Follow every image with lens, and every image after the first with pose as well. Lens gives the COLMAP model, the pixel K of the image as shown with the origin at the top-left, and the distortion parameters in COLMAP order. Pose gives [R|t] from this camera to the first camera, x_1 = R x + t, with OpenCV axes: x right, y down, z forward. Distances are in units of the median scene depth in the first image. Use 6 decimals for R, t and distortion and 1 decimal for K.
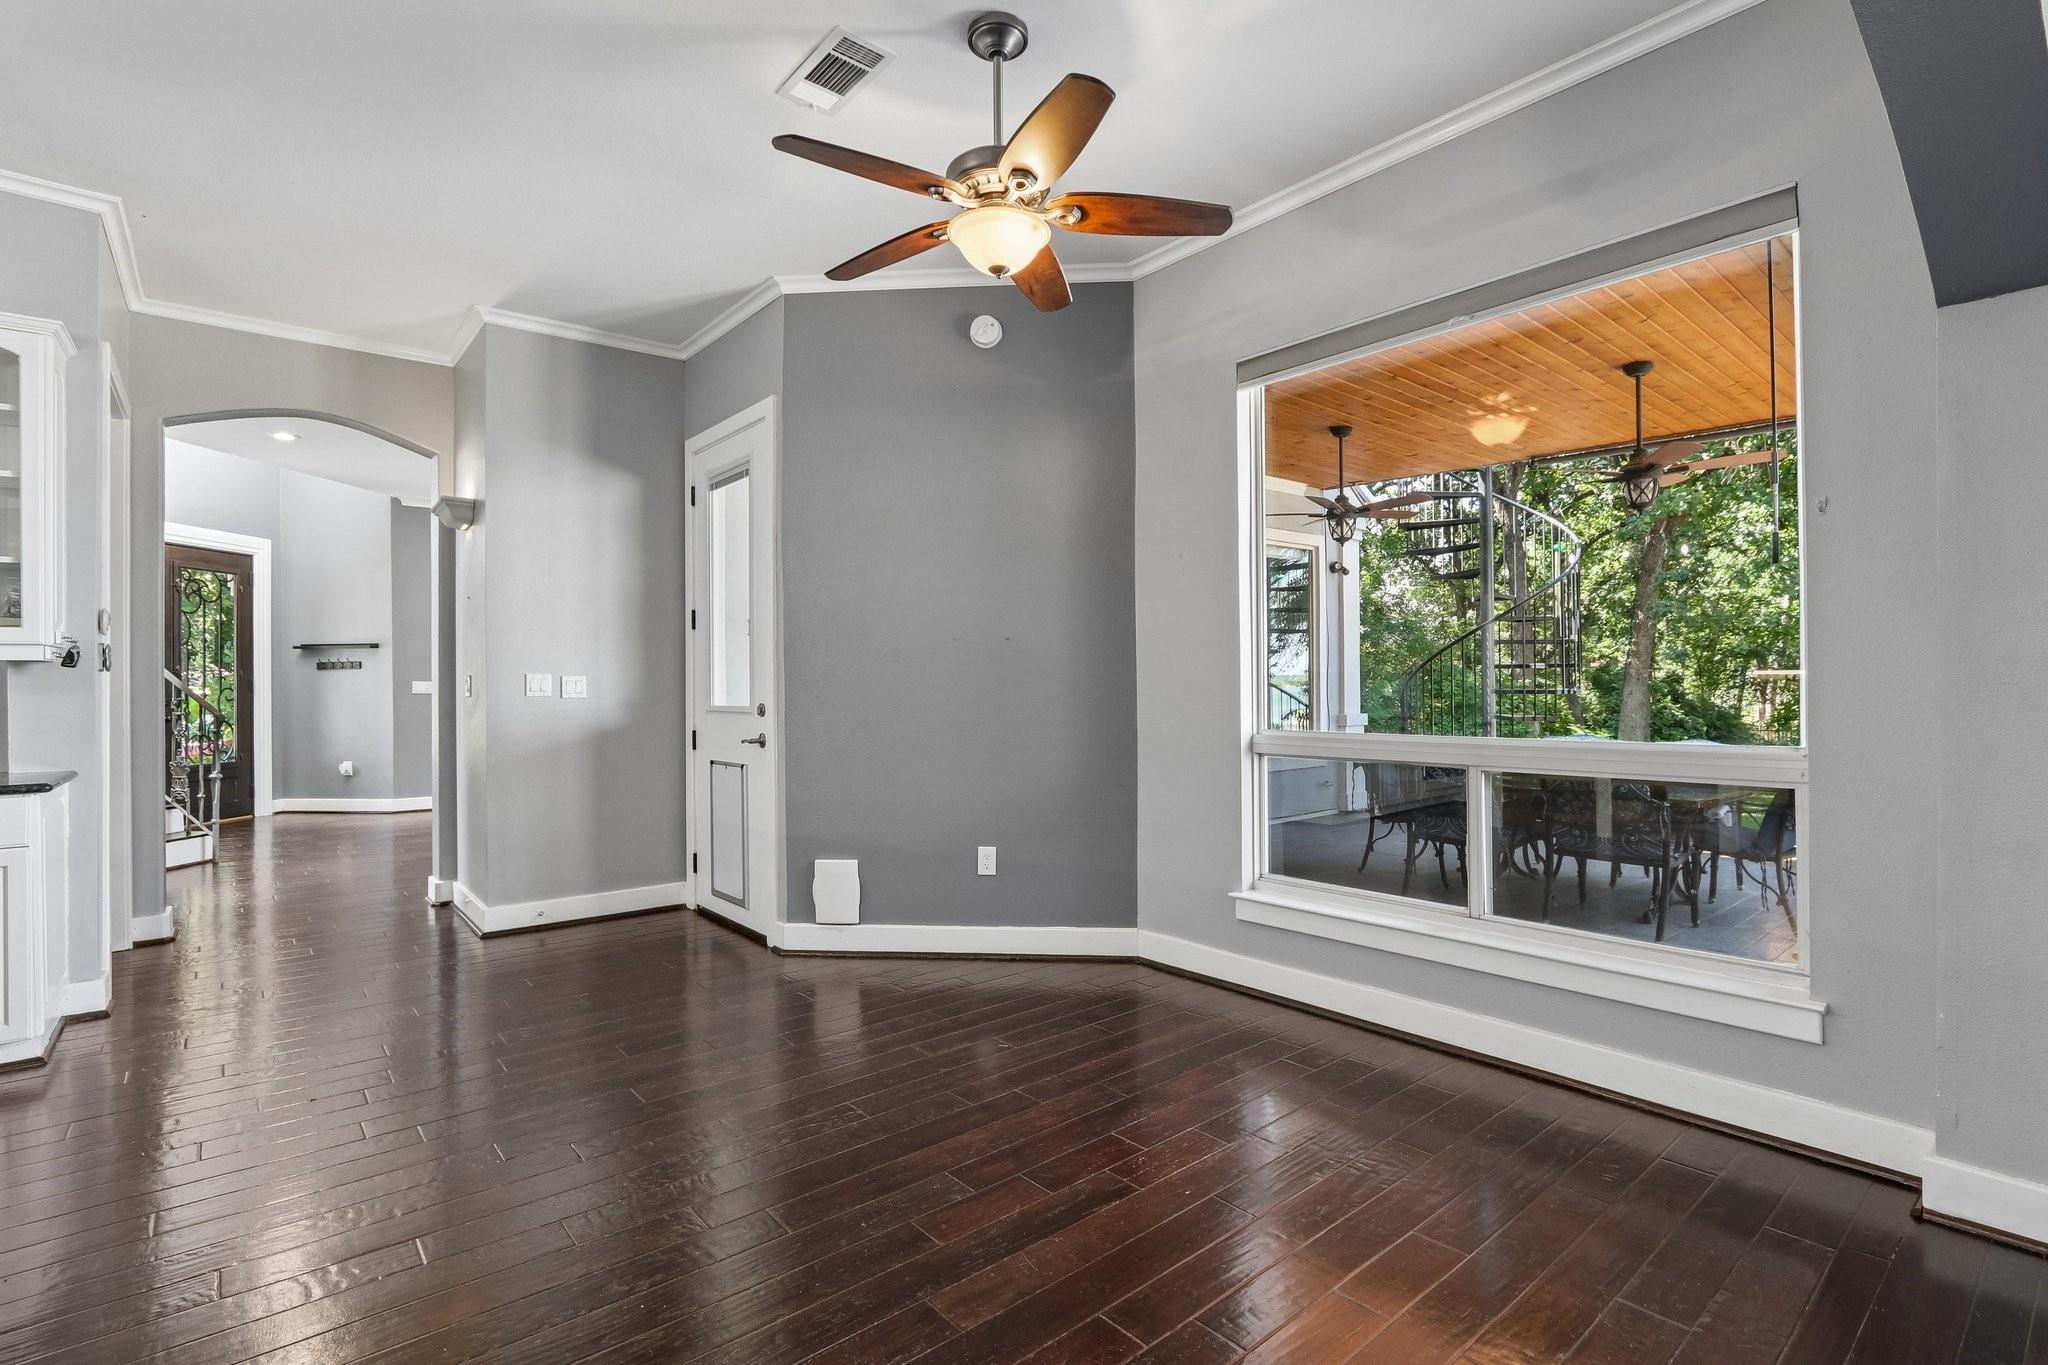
lens RADIAL K [[938.5, 0, 1029.1], [0, 938.5, 680.9], [0, 0, 1]] dist [-0.000465, -0.000054]
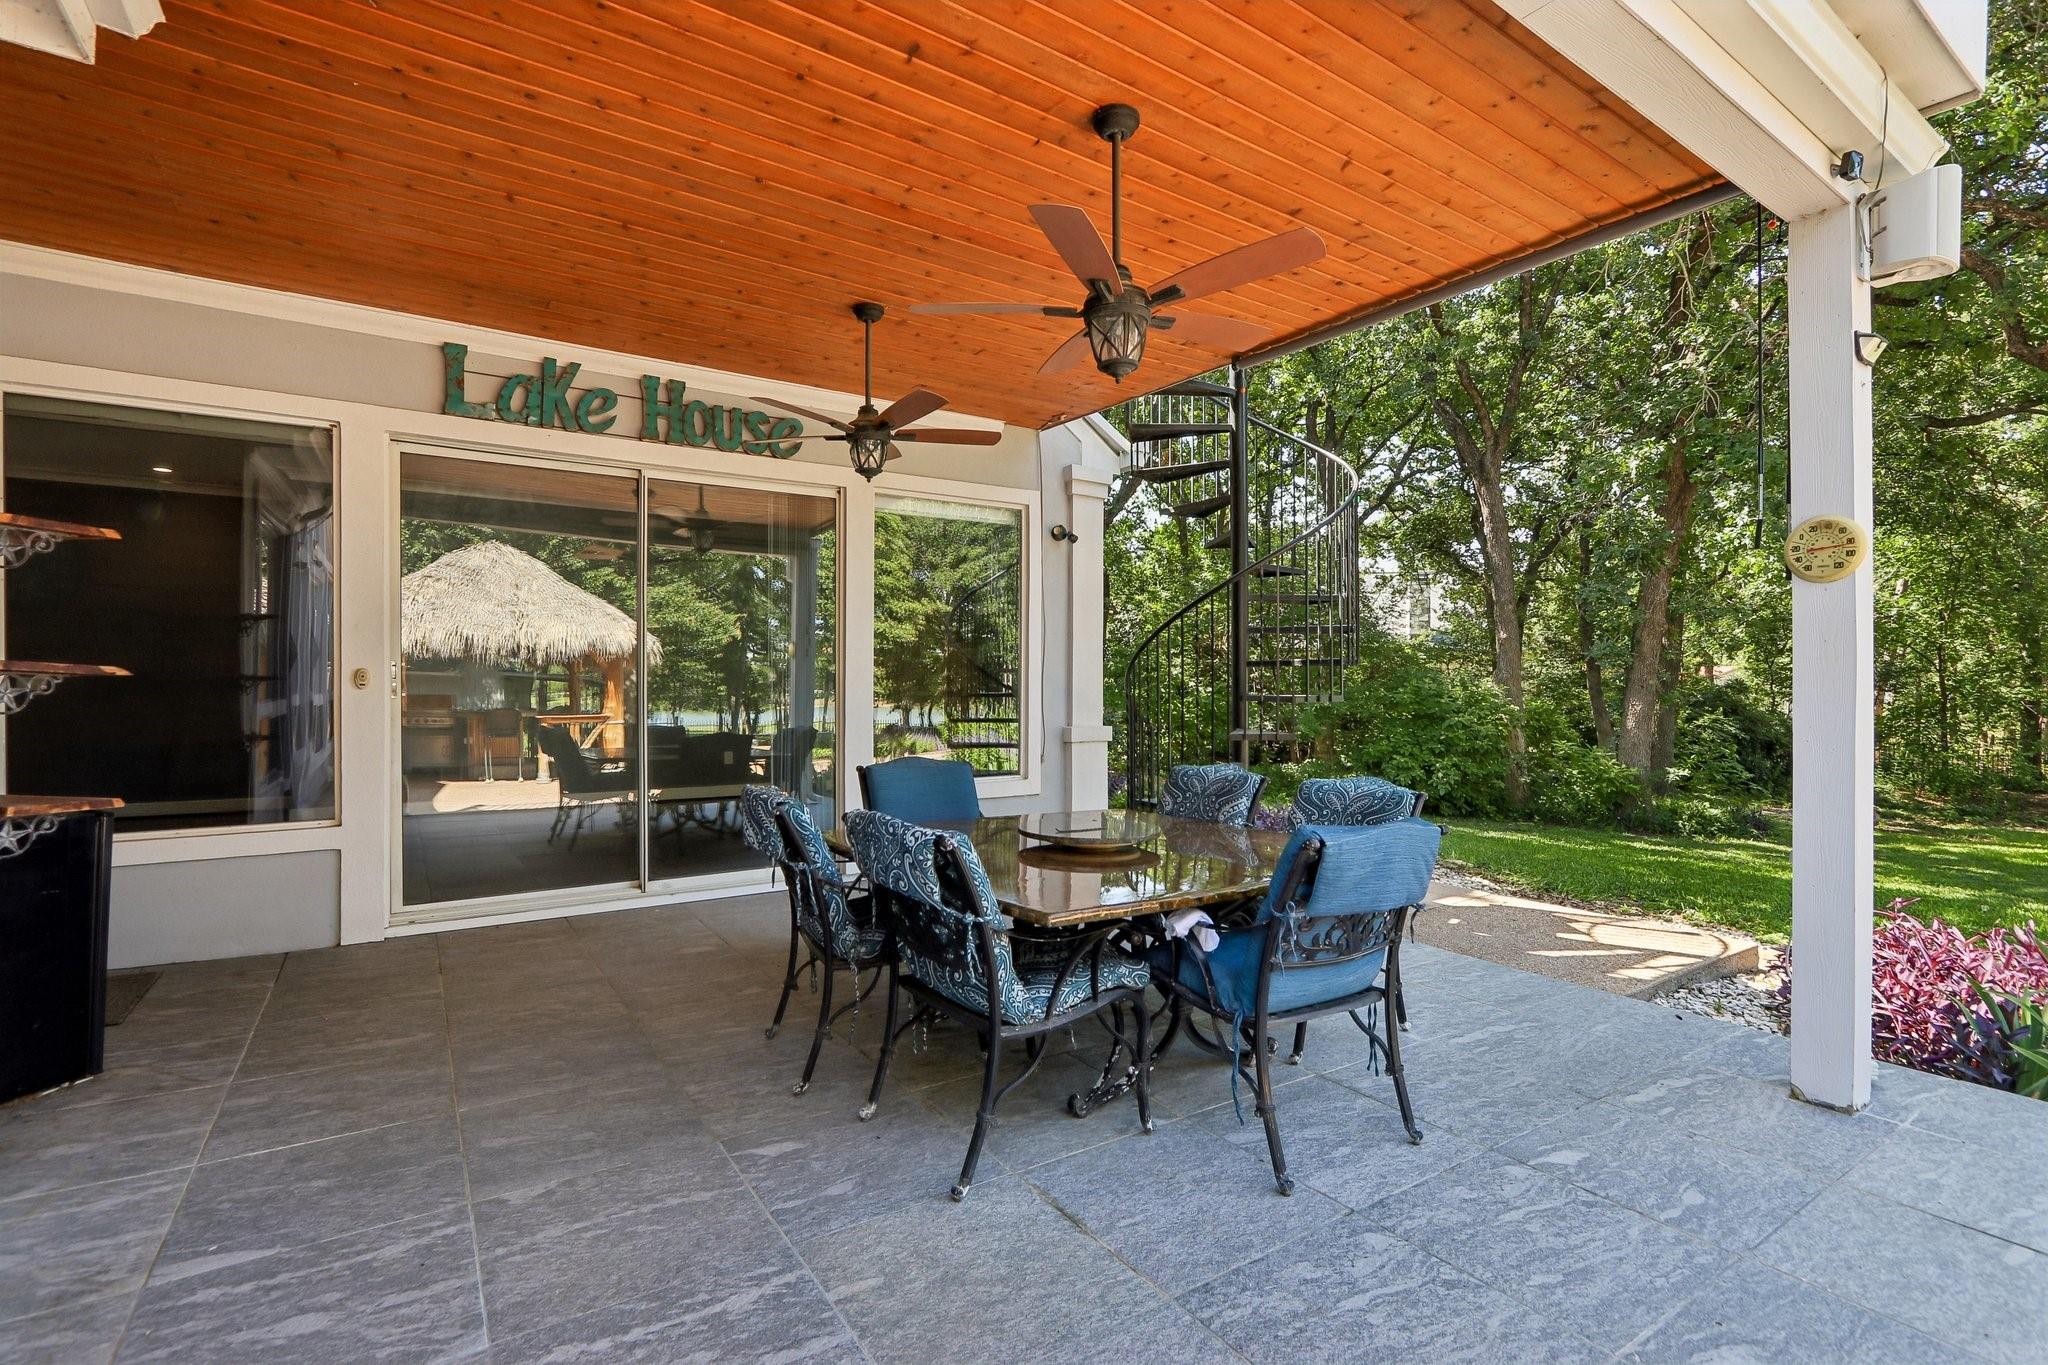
lens RADIAL K [[938.5, 0, 1021.4], [0, 938.5, 687.0], [0, 0, 1]] dist [-0.000465, -0.000054]
pose [[0.994685, 0.001886, -0.102950, 0.446704], [-0.002419, 0.999984, -0.005045, 0.008048], [0.102939, 0.005268, 0.994674, 0.294046]]
